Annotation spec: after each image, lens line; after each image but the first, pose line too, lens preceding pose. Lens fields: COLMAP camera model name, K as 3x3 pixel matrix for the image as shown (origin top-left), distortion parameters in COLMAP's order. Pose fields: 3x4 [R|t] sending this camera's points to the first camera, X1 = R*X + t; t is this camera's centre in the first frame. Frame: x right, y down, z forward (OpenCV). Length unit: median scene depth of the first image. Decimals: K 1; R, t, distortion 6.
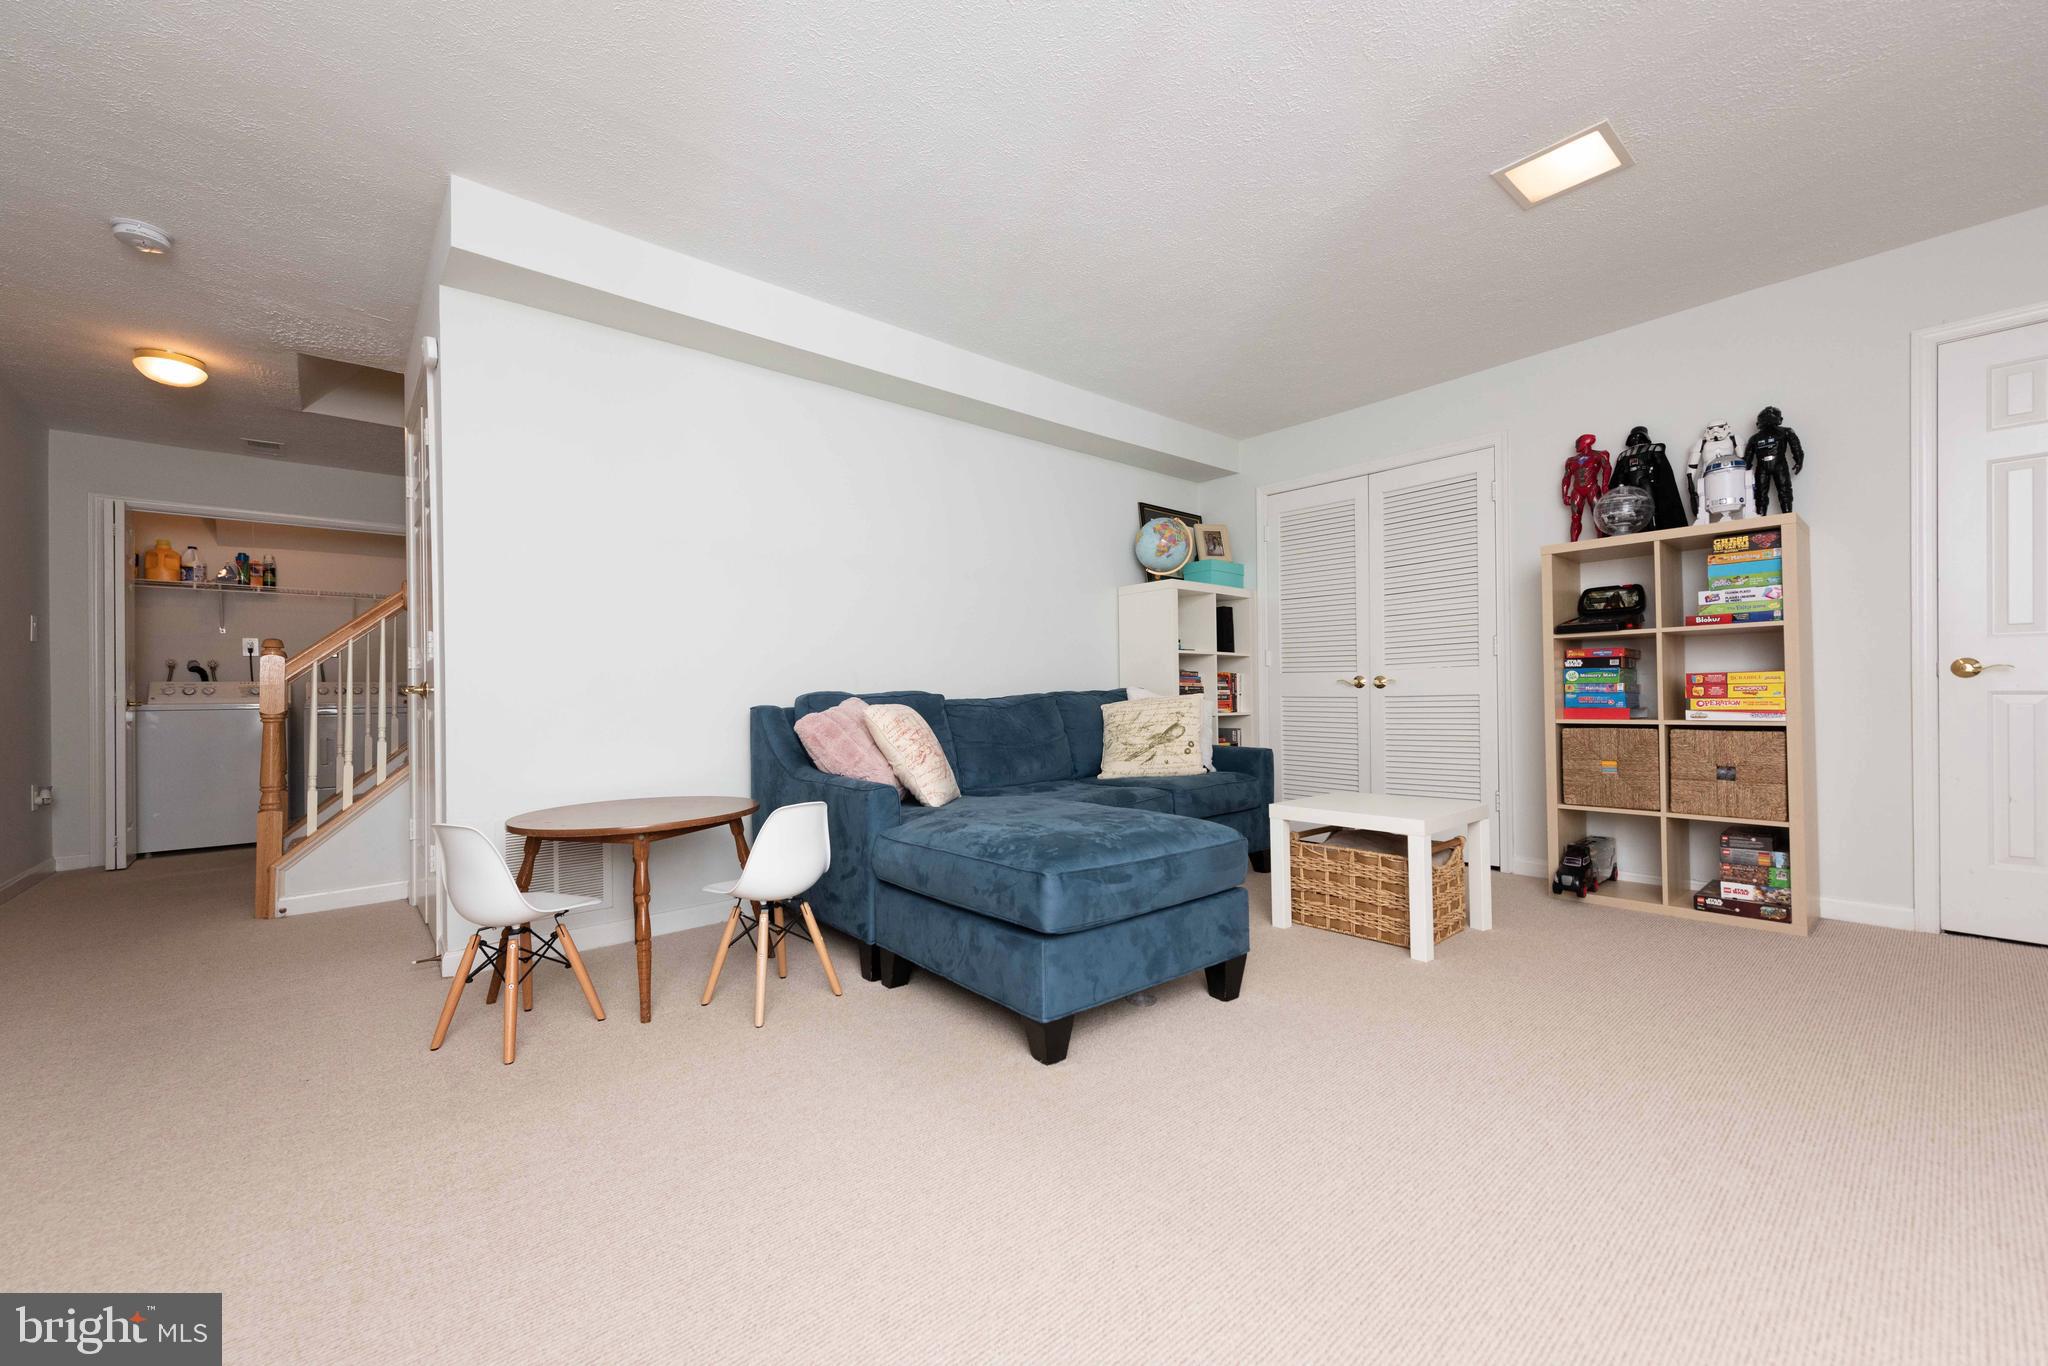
lens RADIAL K [[810.9, 0, 1011.3], [0, 810.9, 691.0], [0, 0, 1]] dist [0.012504, -0.004154]
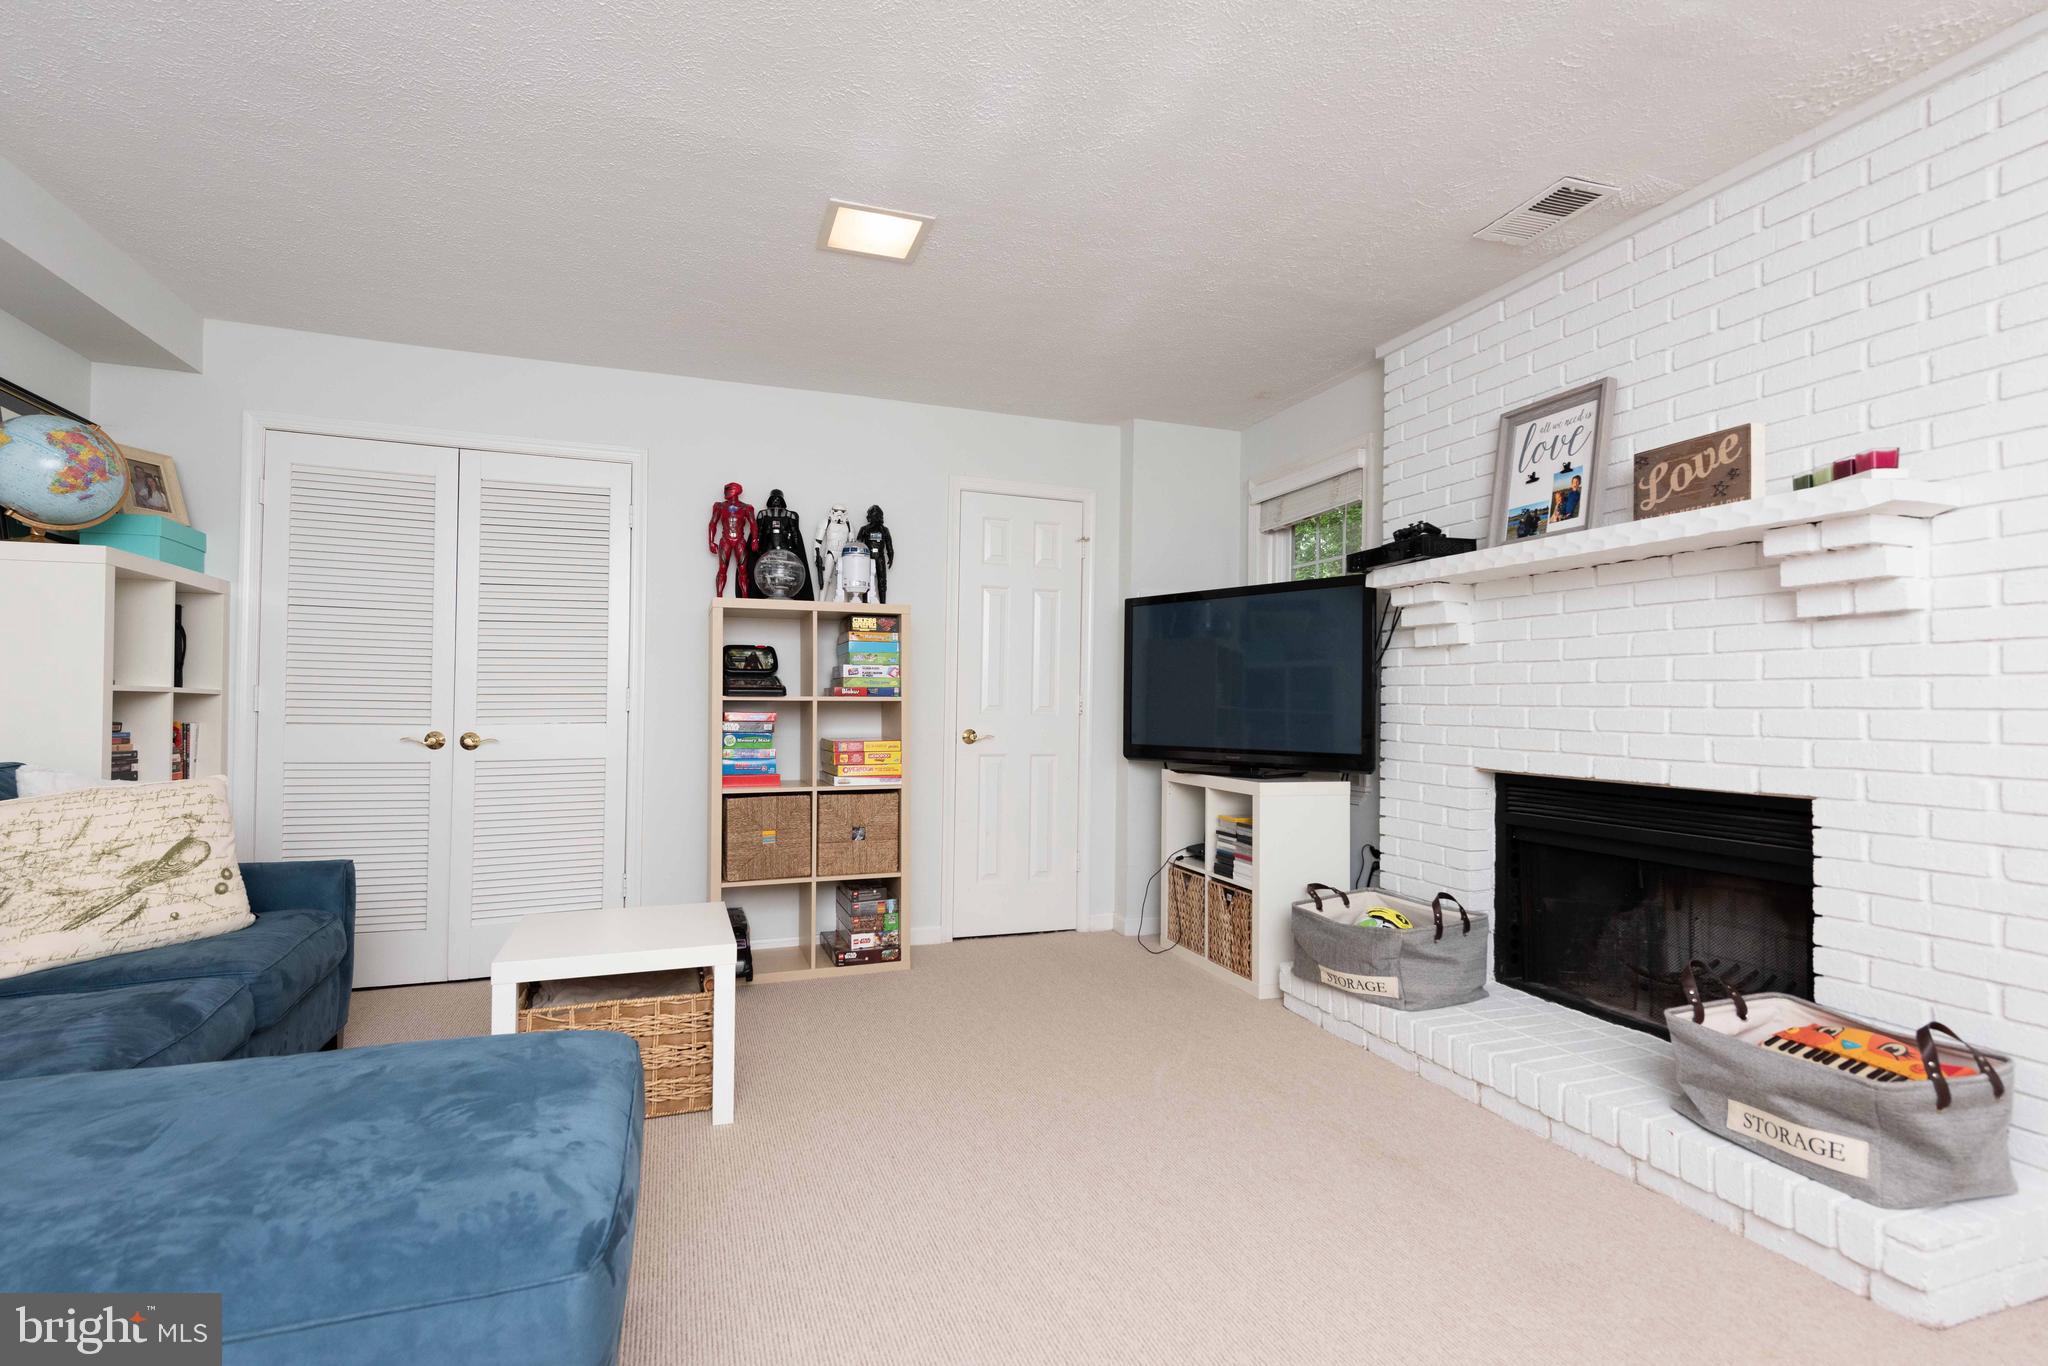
lens RADIAL K [[954.0, 0, 1008.9], [0, 954.0, 685.4], [0, 0, 1]] dist [0.013019, -0.006114]
pose [[0.342227, 0.033136, 0.939033, -0.237107], [-0.018064, 0.999425, -0.028684, -0.058822], [-0.939444, -0.007146, 0.342629, 0.349155]]
